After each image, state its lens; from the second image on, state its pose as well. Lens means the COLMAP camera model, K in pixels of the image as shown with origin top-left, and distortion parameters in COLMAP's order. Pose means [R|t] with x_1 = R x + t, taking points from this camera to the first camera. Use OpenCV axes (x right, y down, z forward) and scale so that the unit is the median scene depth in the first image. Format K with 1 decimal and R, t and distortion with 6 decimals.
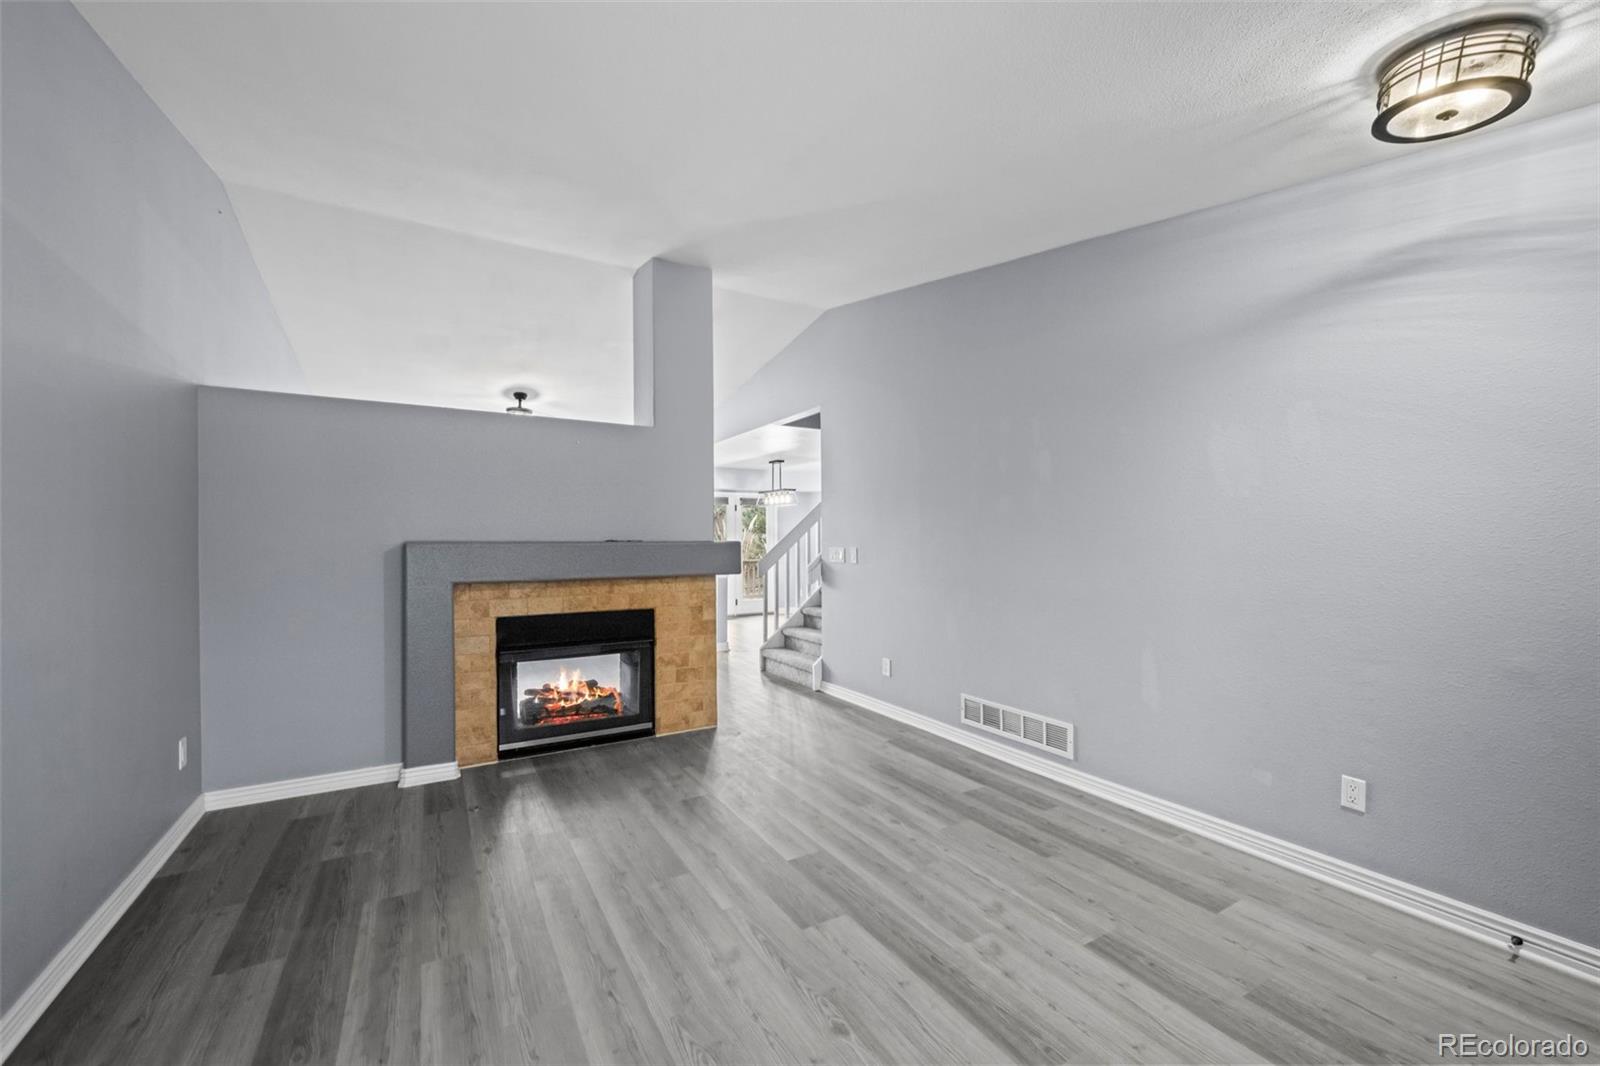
lens RADIAL K [[639.6, 0, 812.7], [0, 639.6, 533.4], [0, 0, 1]] dist [0.000326, -0.000427]
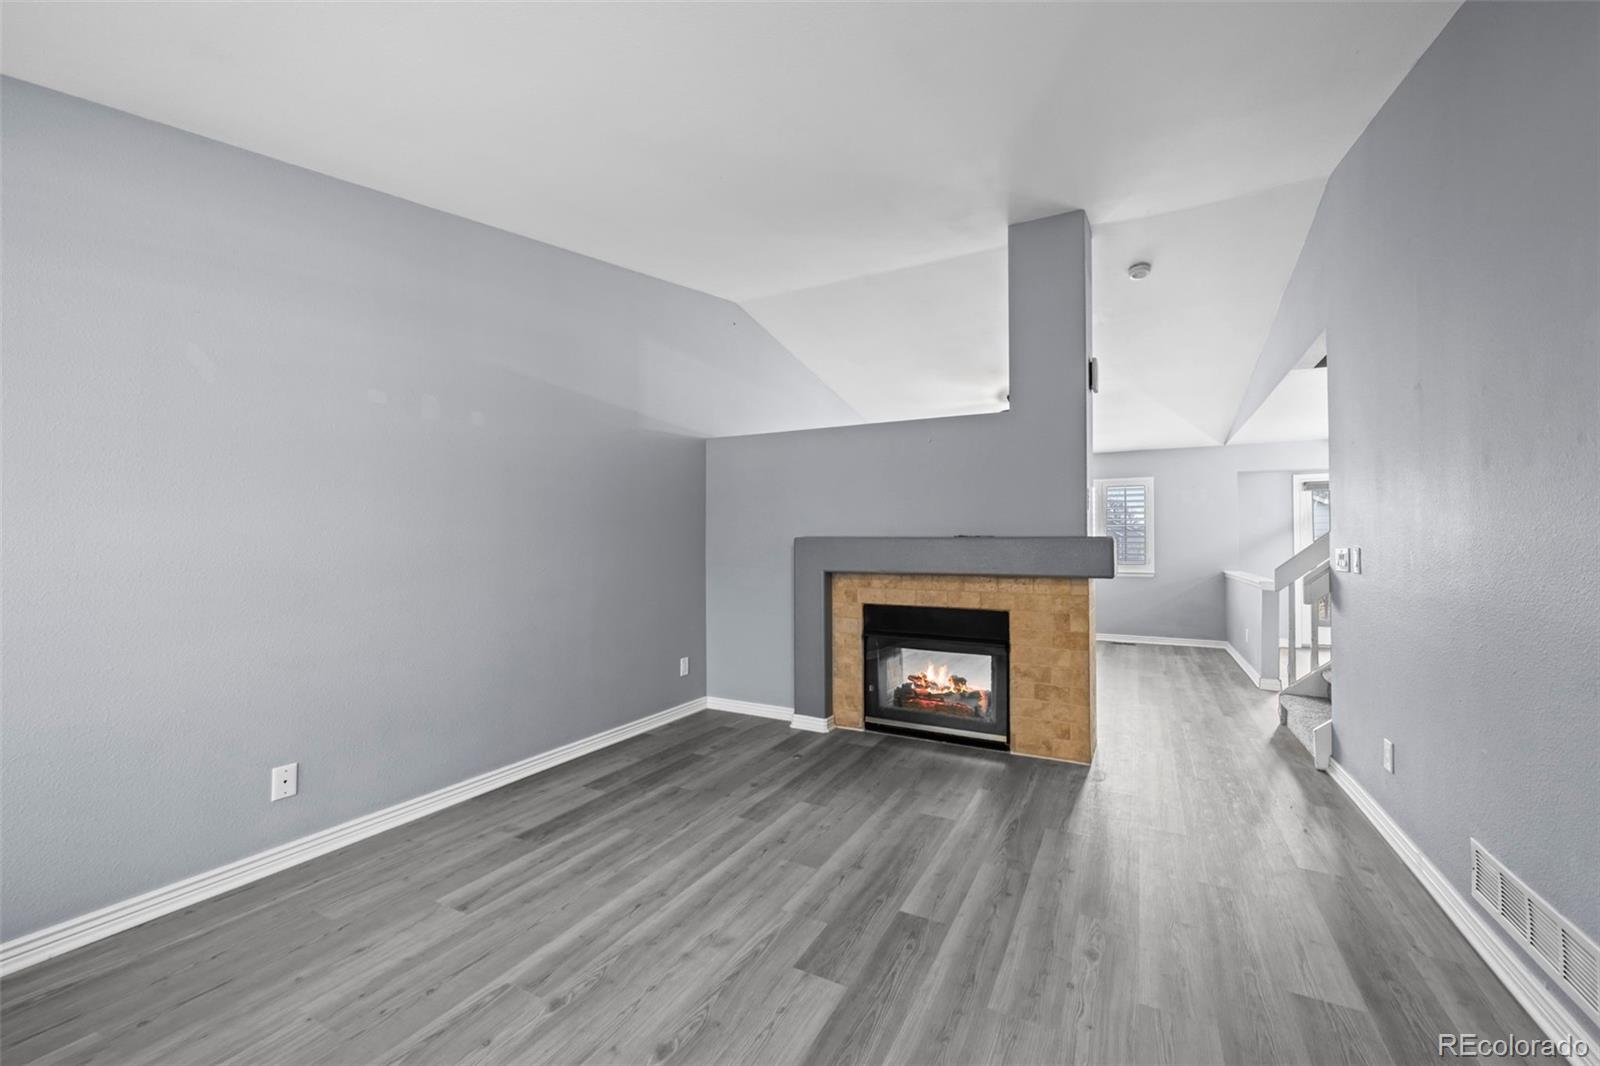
lens RADIAL K [[639.6, 0, 791.9], [0, 639.6, 533.1], [0, 0, 1]] dist [0.000326, -0.000427]
pose [[0.509878, -0.009570, -0.860193, 0.518189], [0.005977, 0.999953, -0.007581, 0.016314], [0.860226, -0.001276, 0.509912, 0.376010]]
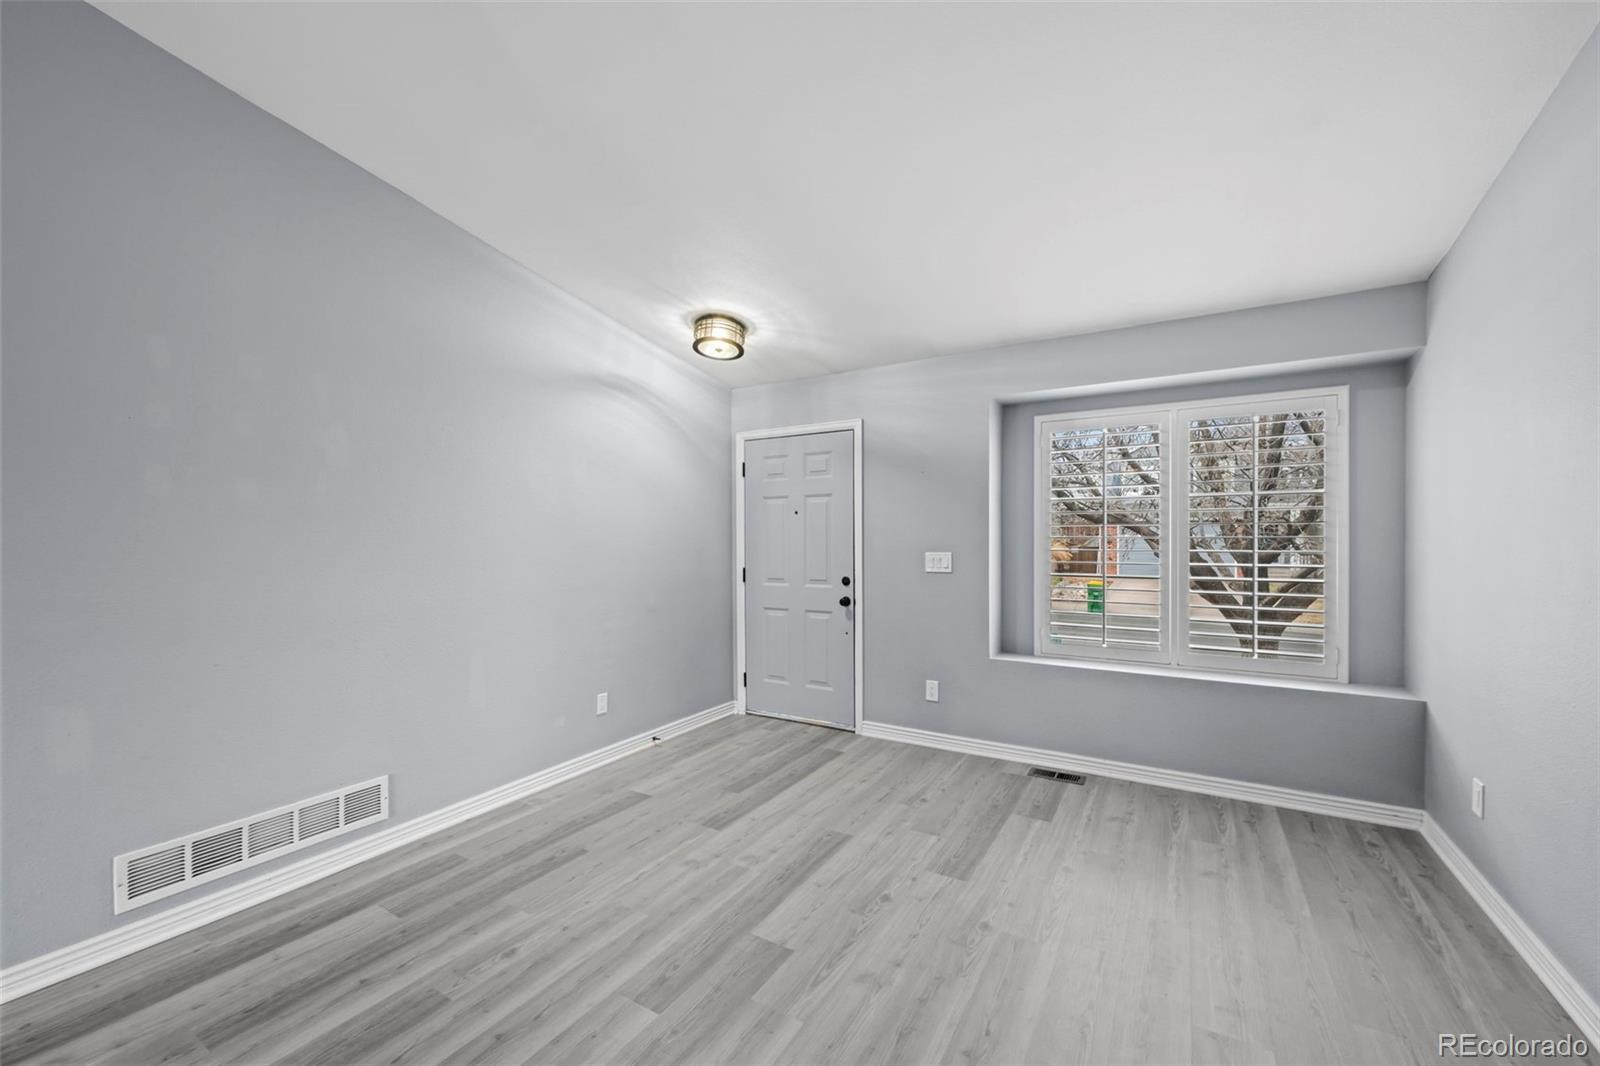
lens RADIAL K [[639.6, 0, 787.6], [0, 639.6, 545.2], [0, 0, 1]] dist [0.000326, -0.000427]
pose [[-0.455110, -0.003322, 0.890429, -0.599352], [-0.002337, 0.999994, 0.002536, 0.002873], [-0.890432, -0.000927, -0.455116, 0.997862]]
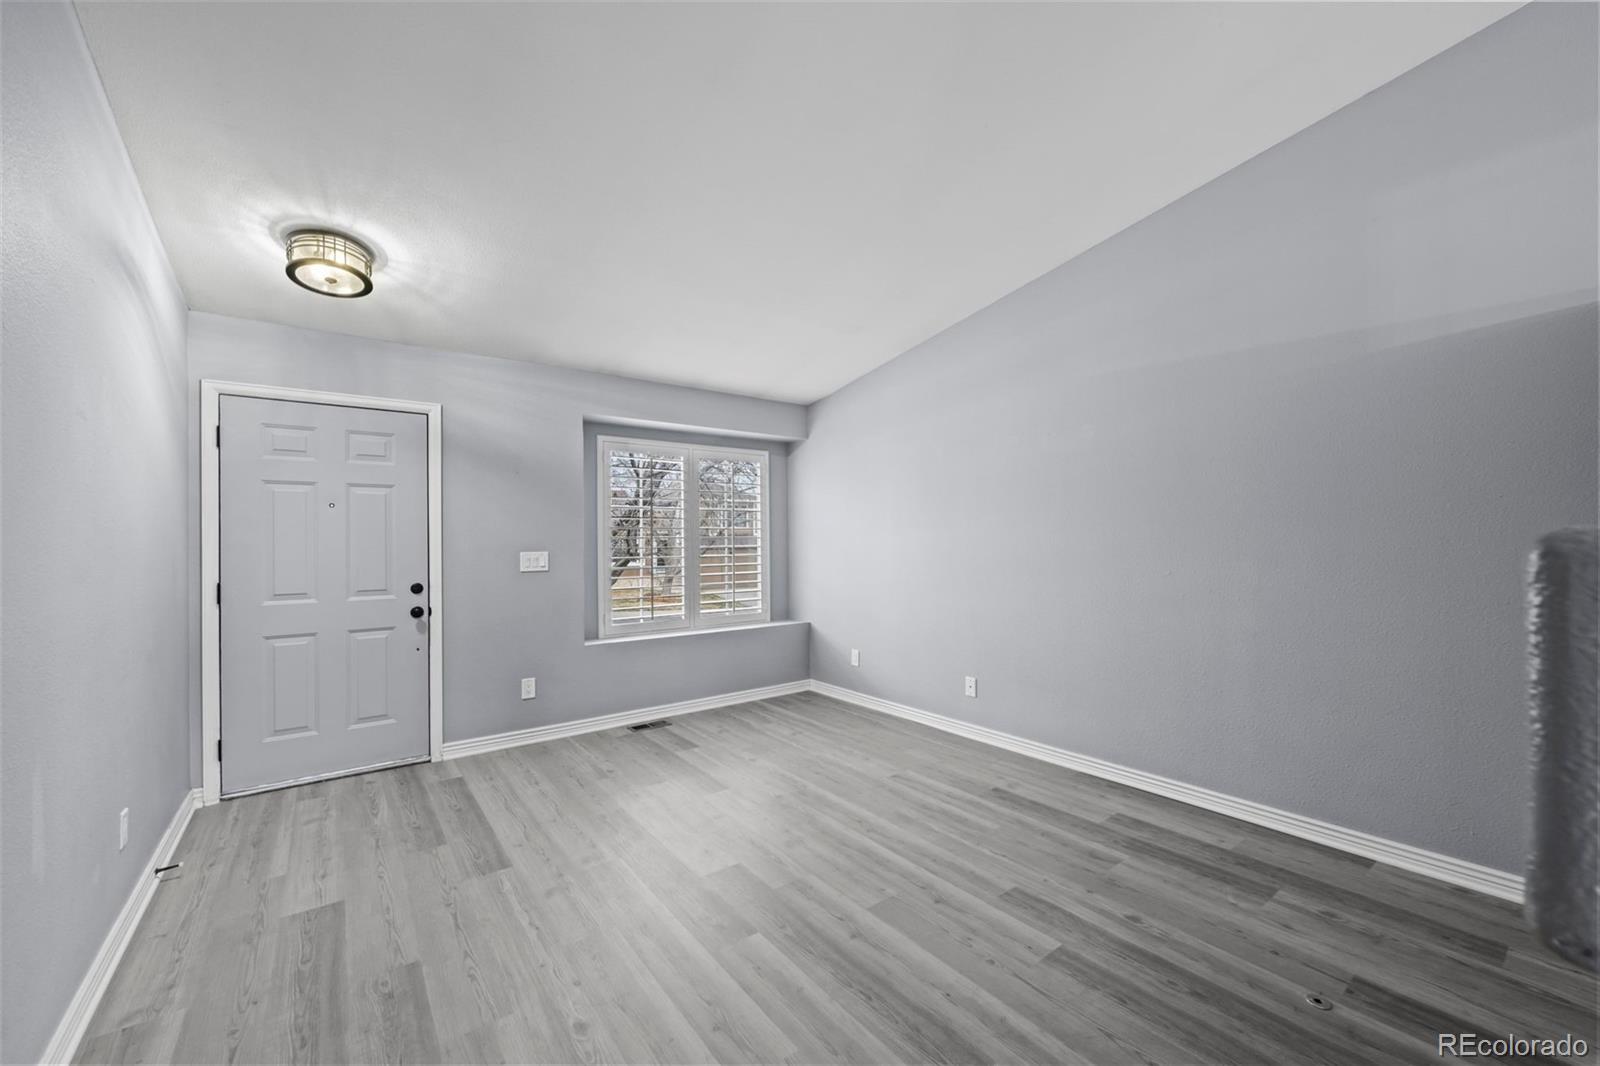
lens RADIAL K [[639.6, 0, 822.8], [0, 639.6, 542.8], [0, 0, 1]] dist [0.000326, -0.000427]
pose [[-0.992576, 0.014447, -0.120761, -0.025103], [0.015150, 0.999873, -0.004906, 0.016250], [0.120675, -0.006699, -0.992669, 1.530139]]
